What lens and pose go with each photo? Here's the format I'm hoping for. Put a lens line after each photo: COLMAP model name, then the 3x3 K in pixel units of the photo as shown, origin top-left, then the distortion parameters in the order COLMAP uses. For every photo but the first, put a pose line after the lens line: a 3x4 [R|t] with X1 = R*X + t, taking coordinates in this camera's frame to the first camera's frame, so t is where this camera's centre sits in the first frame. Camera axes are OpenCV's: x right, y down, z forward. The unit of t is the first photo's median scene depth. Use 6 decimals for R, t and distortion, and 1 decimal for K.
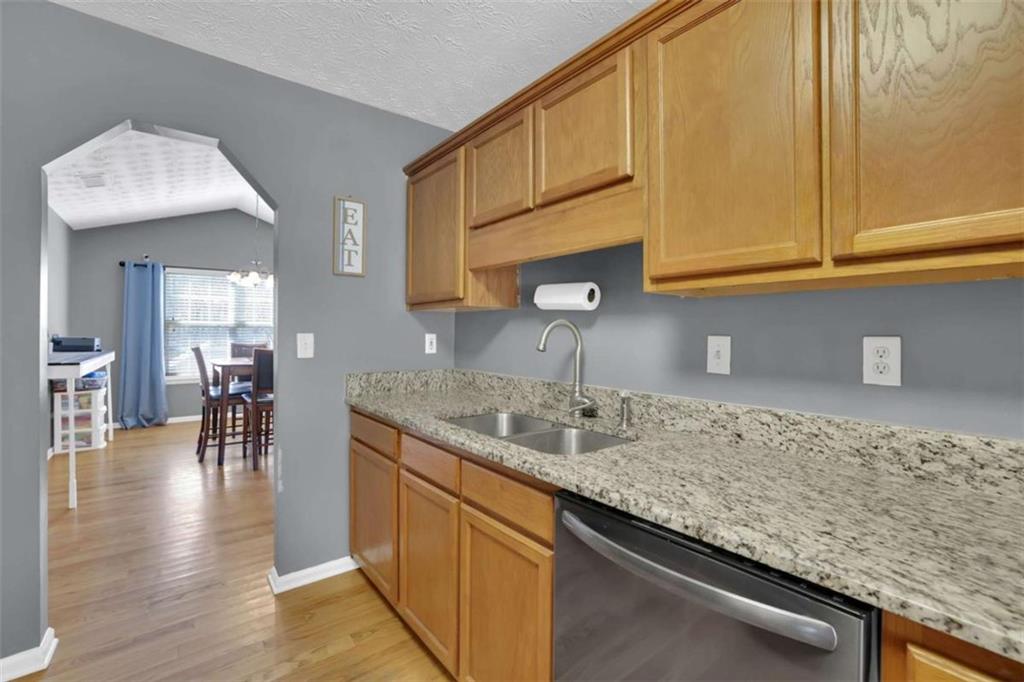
lens RADIAL K [[452.4, 0, 519.7], [0, 452.4, 332.5], [0, 0, 1]] dist [-0.043419, 0.013770]
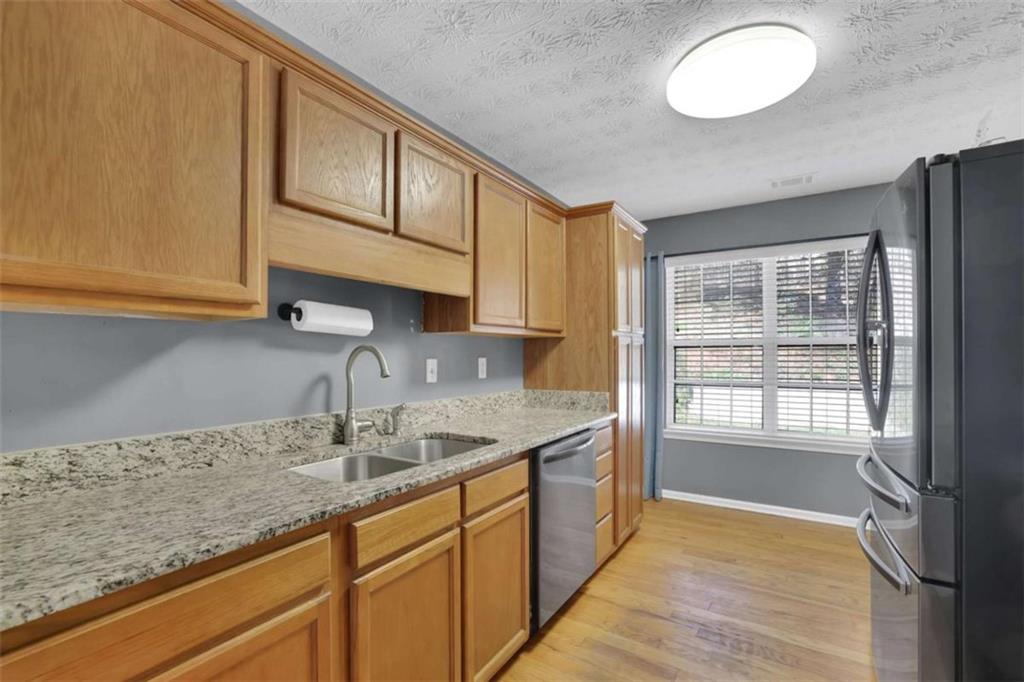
lens RADIAL K [[454.6, 0, 510.8], [0, 454.6, 355.1], [0, 0, 1]] dist [-0.032176, 0.002558]
pose [[-0.322324, -0.006427, 0.946607, -0.827564], [0.001026, 0.999974, 0.007139, -0.011702], [-0.946629, 0.003272, -0.322309, 0.895868]]
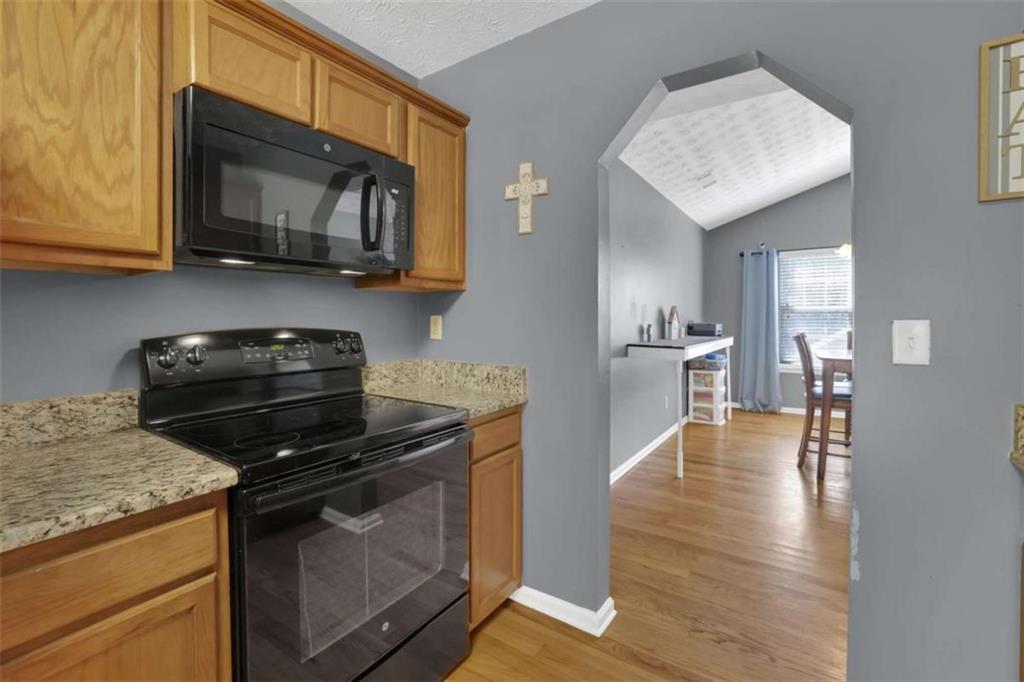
lens RADIAL K [[452.4, 0, 496.9], [0, 452.4, 321.6], [0, 0, 1]] dist [-0.043419, 0.013770]
pose [[0.282842, 0.003528, -0.959160, -0.108128], [0.002498, 0.999987, 0.004415, 0.000571], [0.959163, -0.003645, 0.282829, 0.386726]]
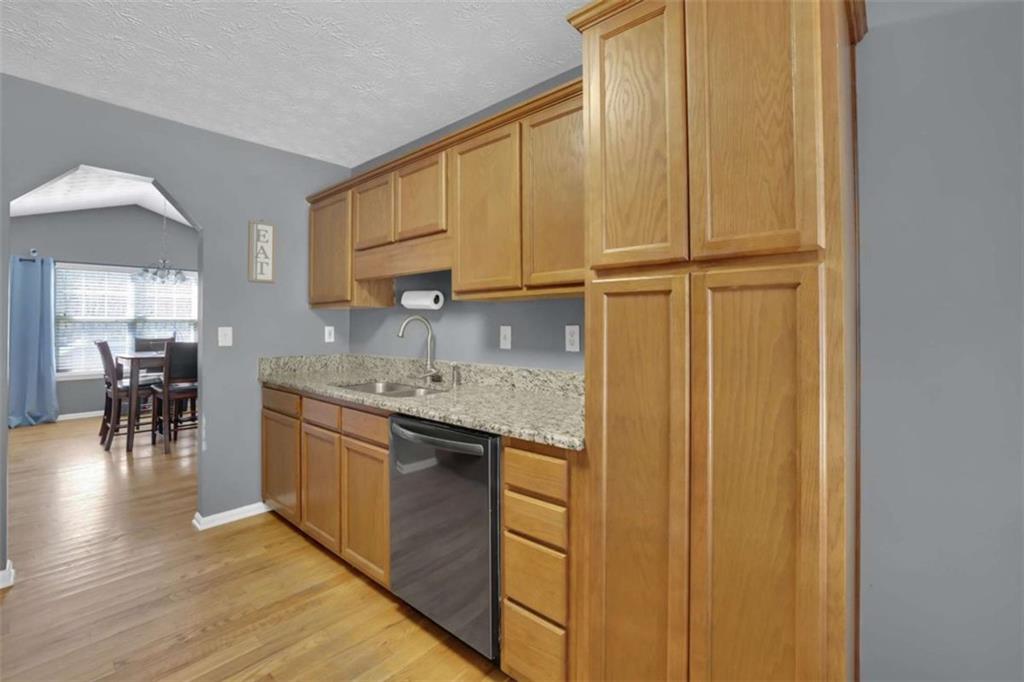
lens RADIAL K [[452.4, 0, 522.1], [0, 452.4, 317.3], [0, 0, 1]] dist [-0.043419, 0.013770]
pose [[0.984284, -0.006137, 0.176487, 0.152377], [0.009053, 0.999835, -0.015726, 0.002131], [-0.176361, 0.017076, 0.984177, -0.455164]]
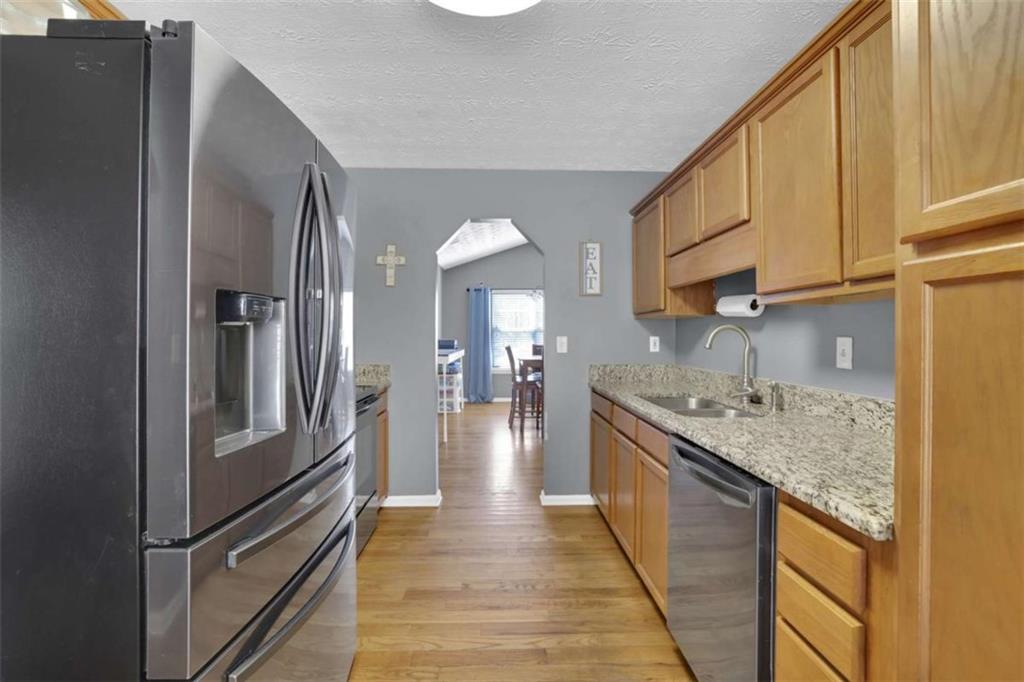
lens RADIAL K [[452.4, 0, 503.9], [0, 452.4, 332.1], [0, 0, 1]] dist [-0.043419, 0.013770]
pose [[0.791774, -0.009487, -0.610741, 0.320274], [0.004133, 0.999940, -0.010175, 0.002111], [0.610800, 0.005532, 0.791765, -0.344185]]
